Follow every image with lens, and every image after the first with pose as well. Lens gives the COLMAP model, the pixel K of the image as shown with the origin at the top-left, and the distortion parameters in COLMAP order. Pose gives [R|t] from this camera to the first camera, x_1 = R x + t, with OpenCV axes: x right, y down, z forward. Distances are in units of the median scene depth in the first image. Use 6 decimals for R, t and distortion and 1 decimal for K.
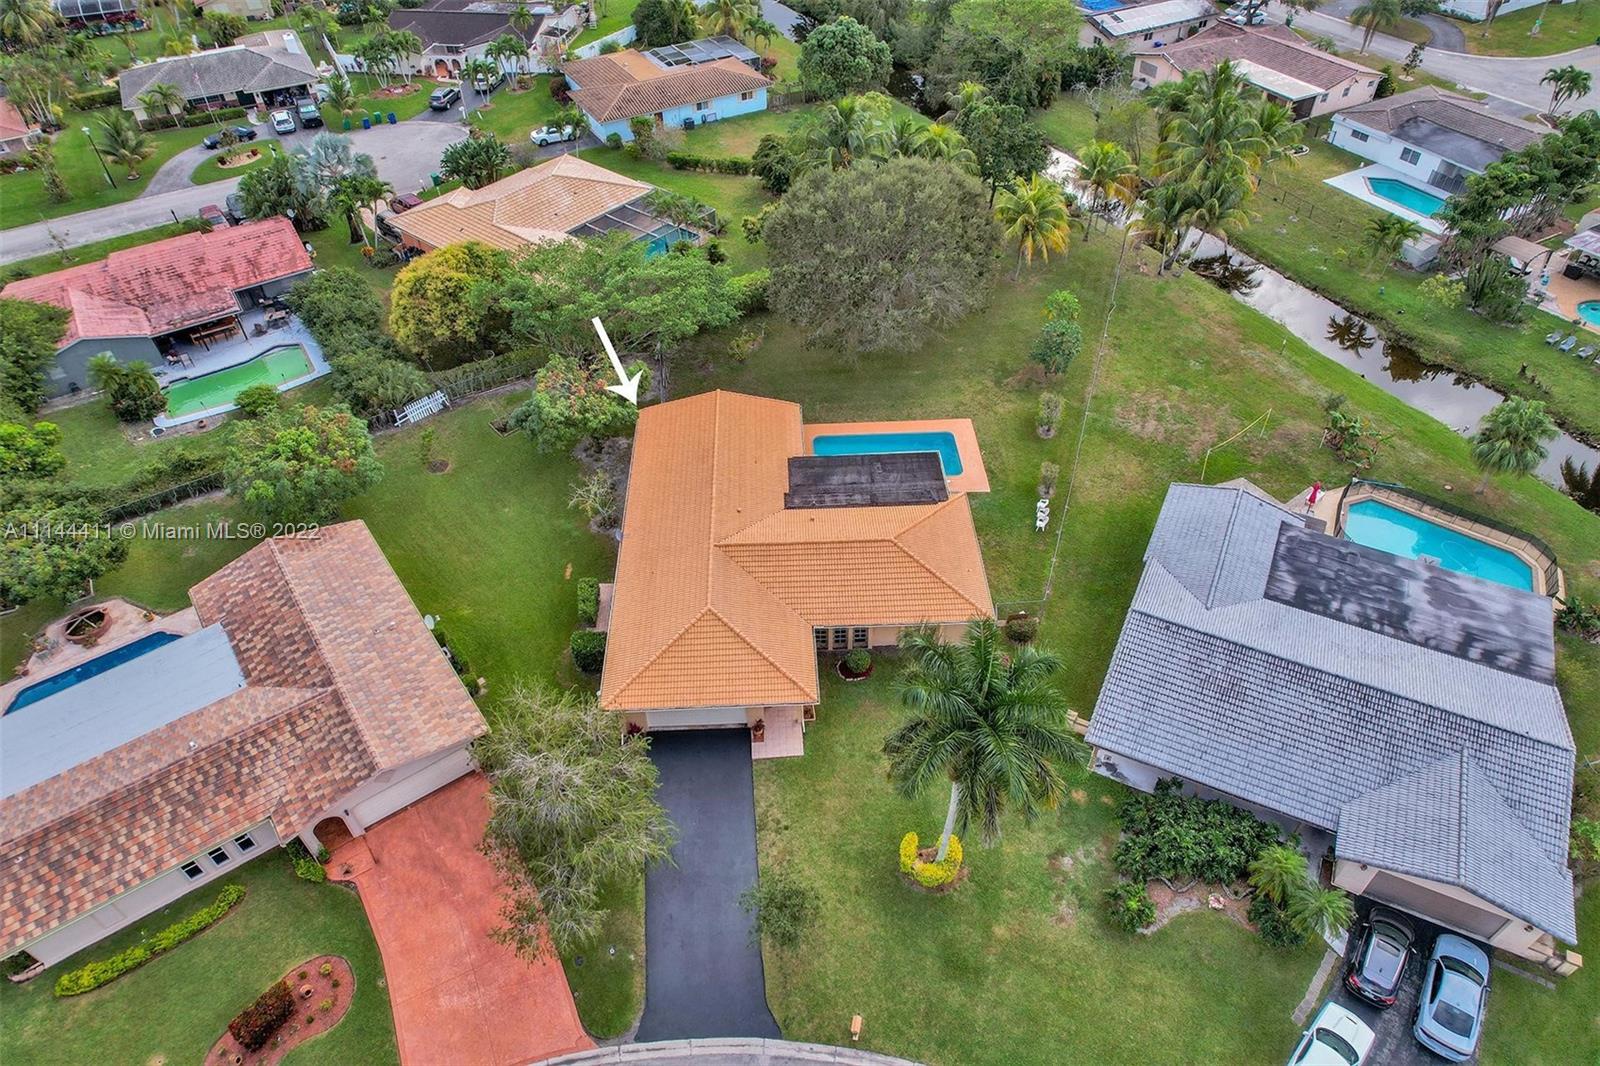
lens RADIAL K [[1042.4, 0, 807.6], [0, 1042.4, 537.0], [0, 0, 1]] dist [-0.048484, 0.042022]
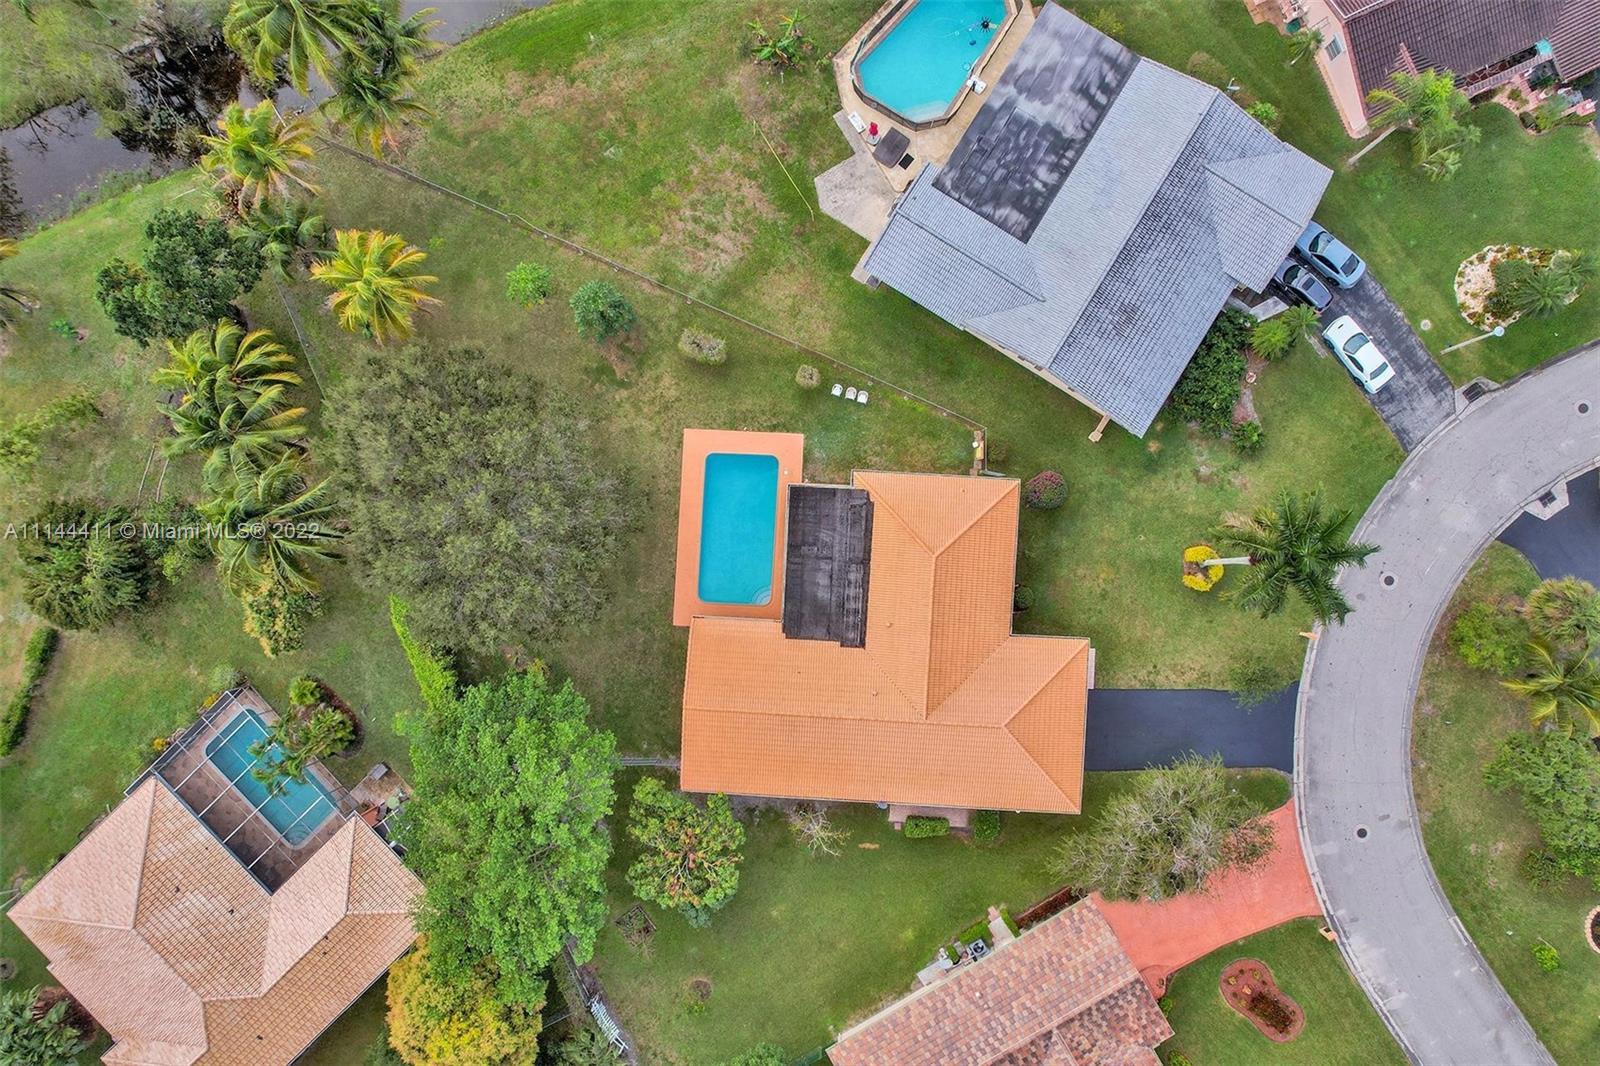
lens RADIAL K [[1042.4, 0, 801.8], [0, 1042.4, 541.3], [0, 0, 1]] dist [-0.048484, 0.042022]
pose [[0.096688, -0.995012, 0.024529, 0.061491], [0.679939, 0.084029, 0.728438, -0.982511], [-0.726866, -0.053753, 0.684673, 0.394895]]
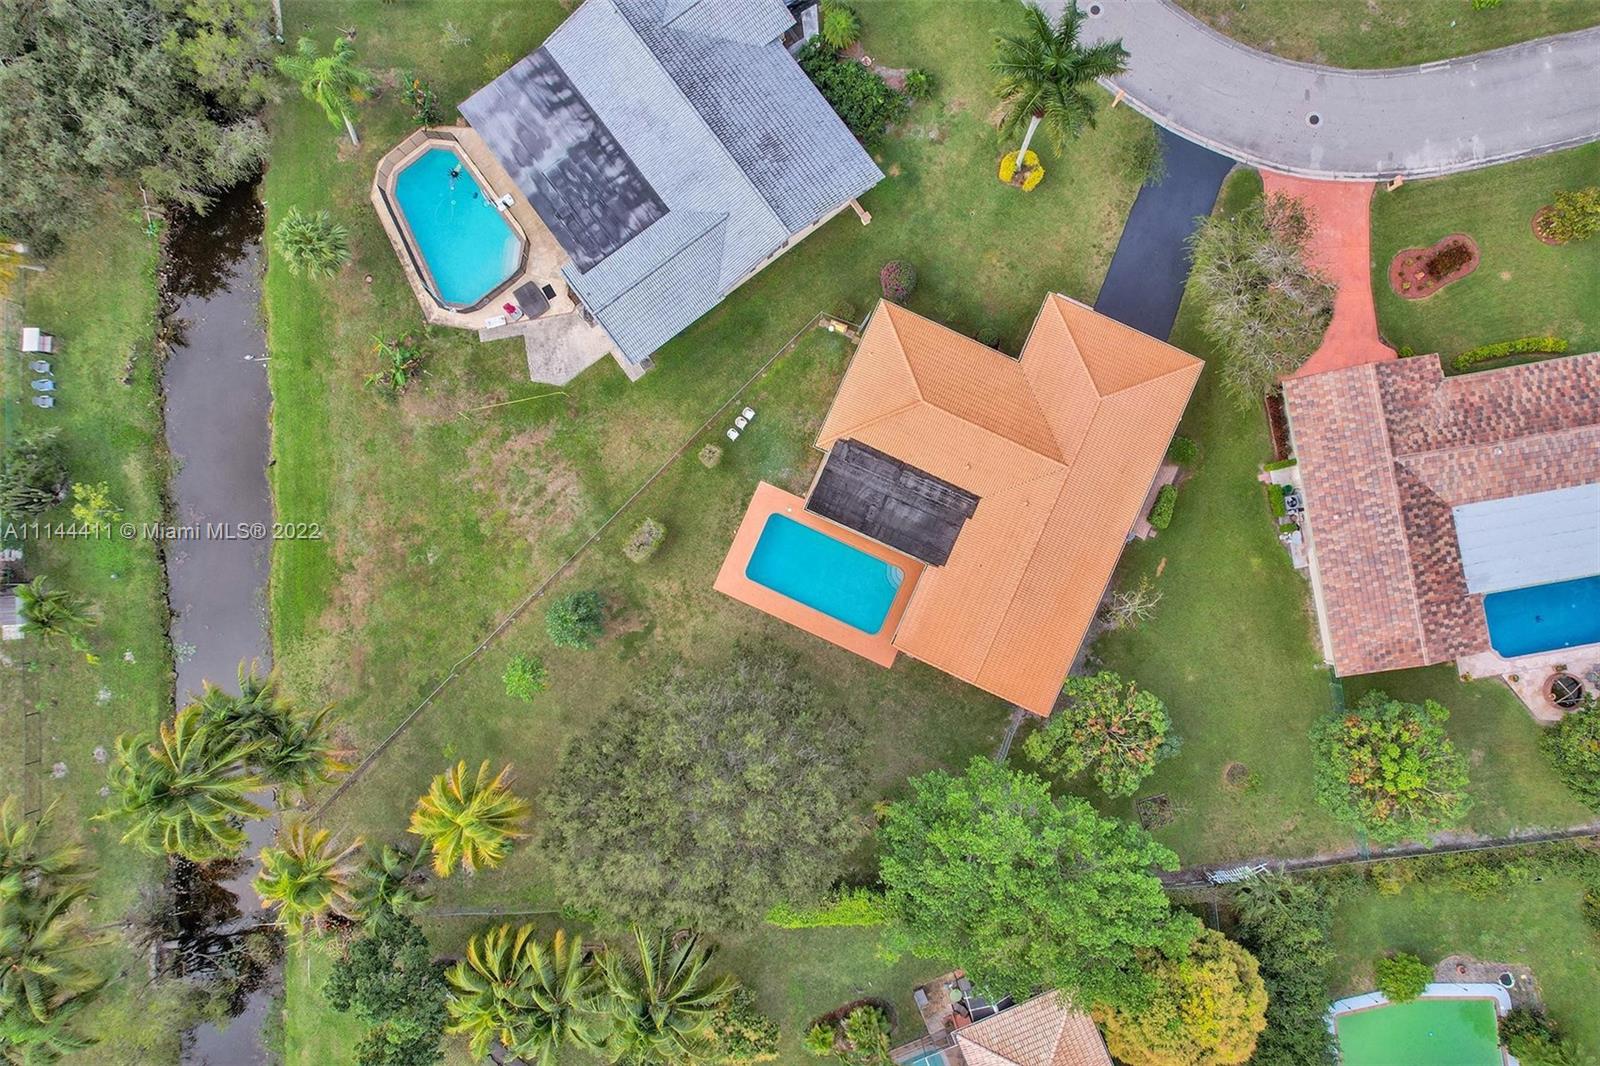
lens RADIAL K [[1042.4, 0, 801.0], [0, 1042.4, 541.7], [0, 0, 1]] dist [-0.048484, 0.042022]
pose [[-0.892505, -0.449027, 0.042532, 0.089326], [0.322862, -0.570181, 0.755416, -1.072740], [-0.314951, 0.687945, 0.653864, 0.460600]]
